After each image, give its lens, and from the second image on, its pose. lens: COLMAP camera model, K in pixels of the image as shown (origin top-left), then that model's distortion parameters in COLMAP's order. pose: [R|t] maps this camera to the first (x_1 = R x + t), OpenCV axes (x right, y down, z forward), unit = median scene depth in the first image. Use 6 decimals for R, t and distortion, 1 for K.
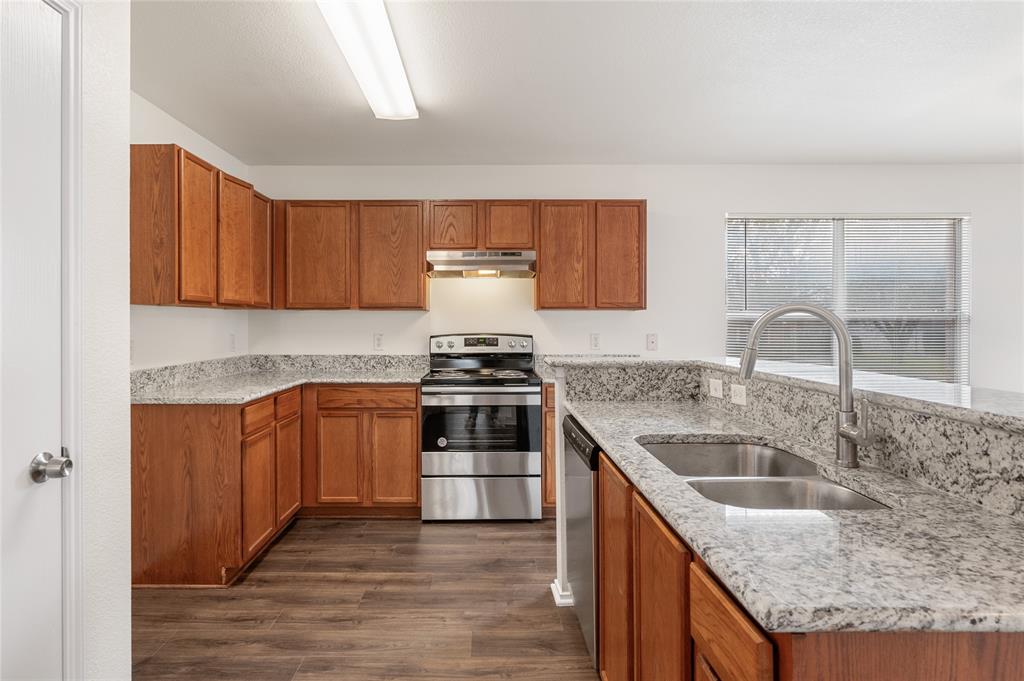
lens RADIAL K [[556.6, 0, 481.6], [0, 556.6, 324.2], [0, 0, 1]] dist [-0.000098, -0.000947]
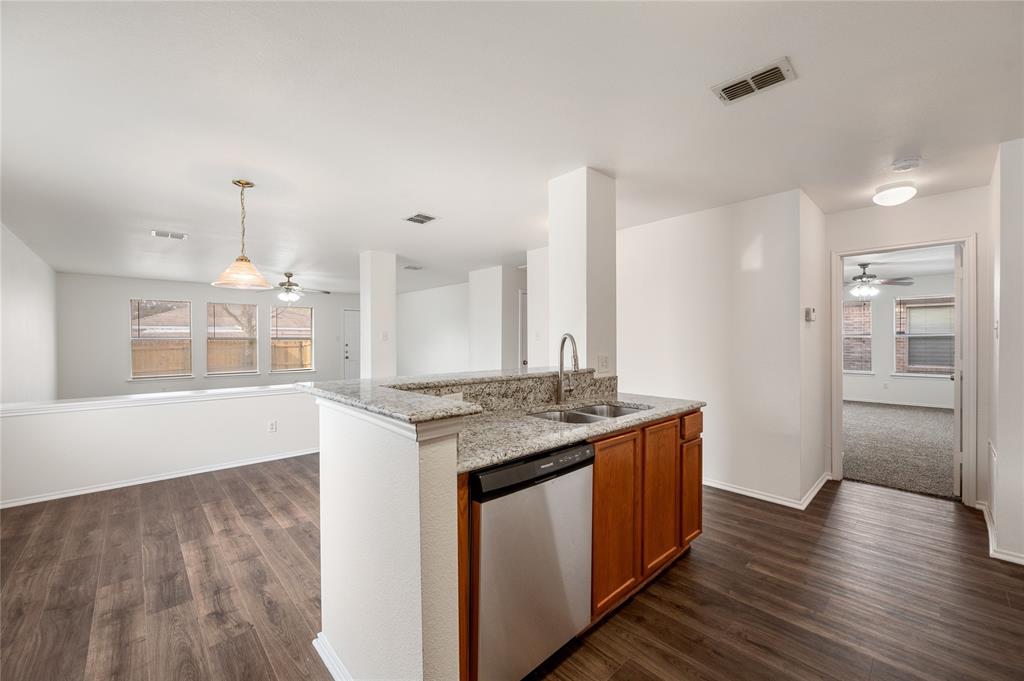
lens RADIAL K [[405.0, 0, 518.7], [0, 405.0, 342.5], [0, 0, 1]] dist [-0.002537, 0.000935]
pose [[-0.697382, -0.001880, 0.716698, -0.174661], [0.005589, 0.999952, 0.008060, -0.007137], [-0.716678, 0.009627, -0.697338, 0.922101]]
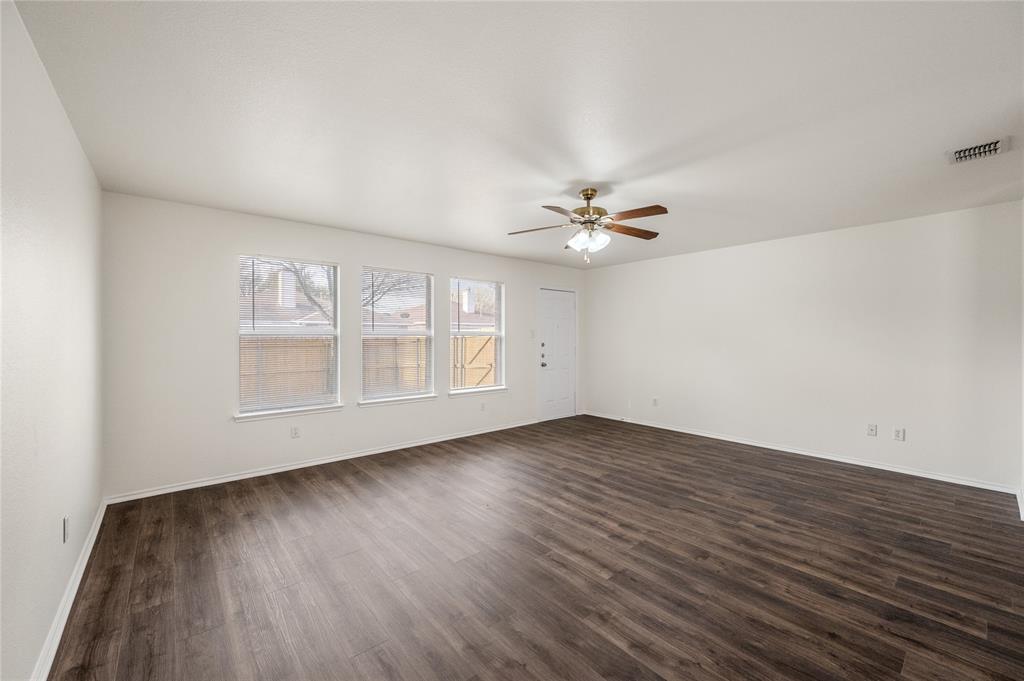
lens RADIAL K [[405.0, 0, 512.2], [0, 405.0, 333.7], [0, 0, 1]] dist [-0.002537, 0.000935]
pose [[-0.643339, 0.006340, 0.765555, 1.463884], [0.004568, 0.999980, -0.004443, -0.018188], [-0.765567, 0.000638, -0.643355, 1.093484]]
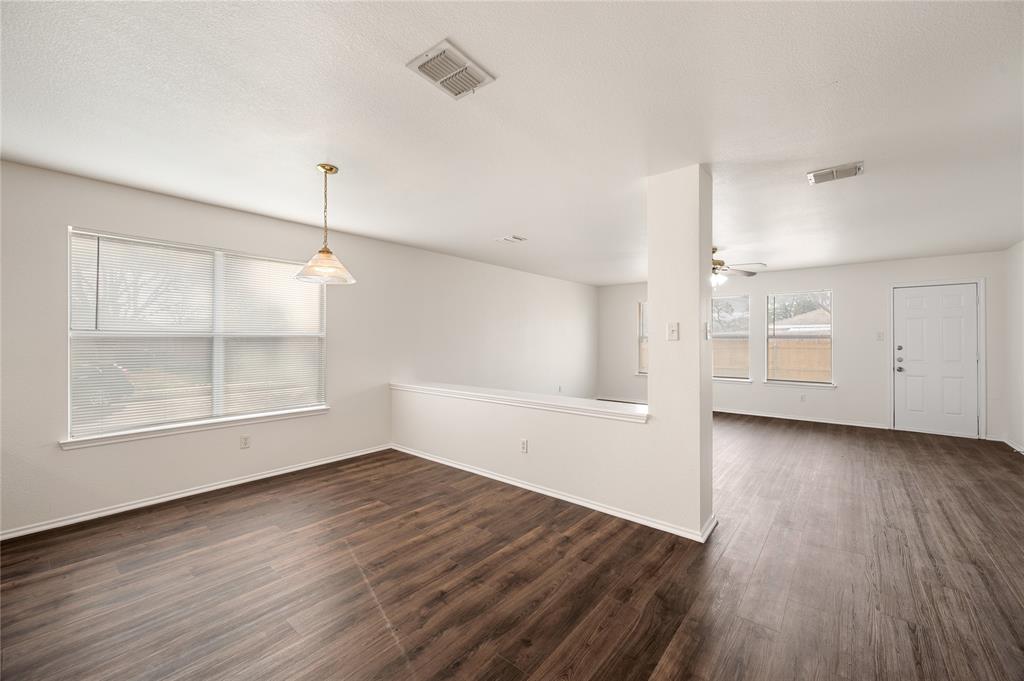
lens RADIAL K [[405.0, 0, 513.3], [0, 405.0, 342.3], [0, 0, 1]] dist [-0.002537, 0.000935]
pose [[0.629830, -0.004503, 0.776720, 0.450522], [0.002075, 0.999989, 0.004114, -0.005185], [-0.776730, -0.000979, 0.629833, -0.020271]]
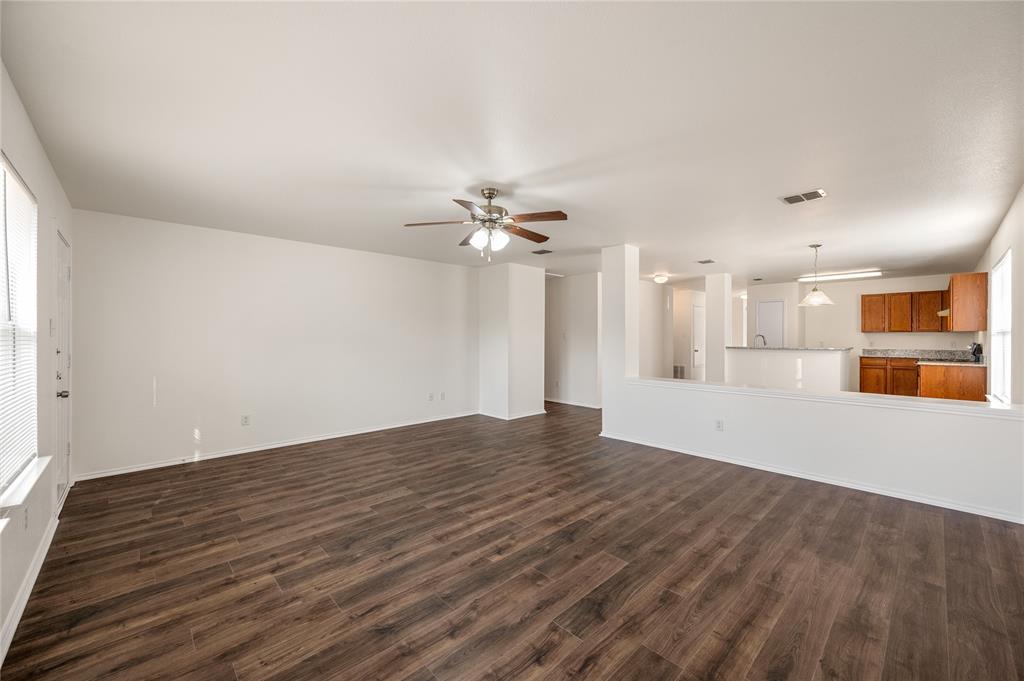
lens RADIAL K [[405.0, 0, 511.6], [0, 405.0, 335.5], [0, 0, 1]] dist [-0.002537, 0.000935]
pose [[-0.729745, 0.001198, -0.683718, 2.664062], [-0.000639, 0.999997, 0.002434, -0.014515], [0.683719, 0.002213, -0.729742, 1.082814]]
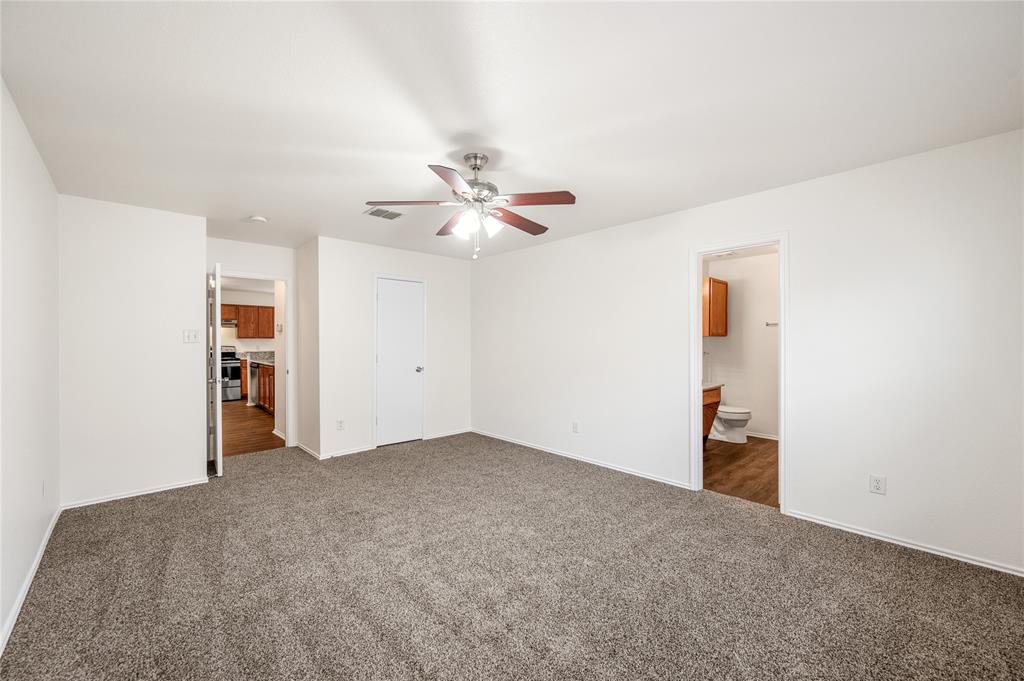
lens RADIAL K [[405.0, 0, 509.6], [0, 405.0, 342.8], [0, 0, 1]] dist [-0.002537, 0.000935]
pose [[0.726197, -0.004175, 0.687474, -0.410729], [0.002864, 0.999991, 0.003048, -0.003013], [-0.687481, -0.000245, 0.726203, -2.006327]]
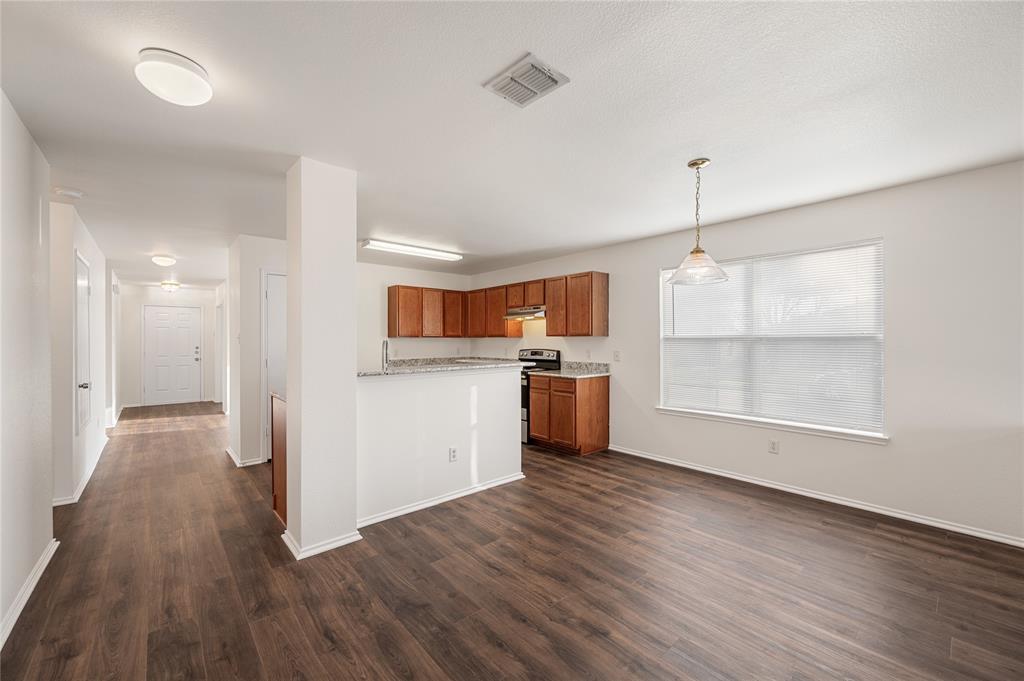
lens RADIAL K [[405.0, 0, 510.0], [0, 405.0, 343.4], [0, 0, 1]] dist [-0.002537, 0.000935]
pose [[0.662034, 0.003267, -0.749467, 1.152004], [0.000347, 0.999989, 0.004665, -0.010970], [0.749474, -0.003349, 0.662025, -0.001023]]
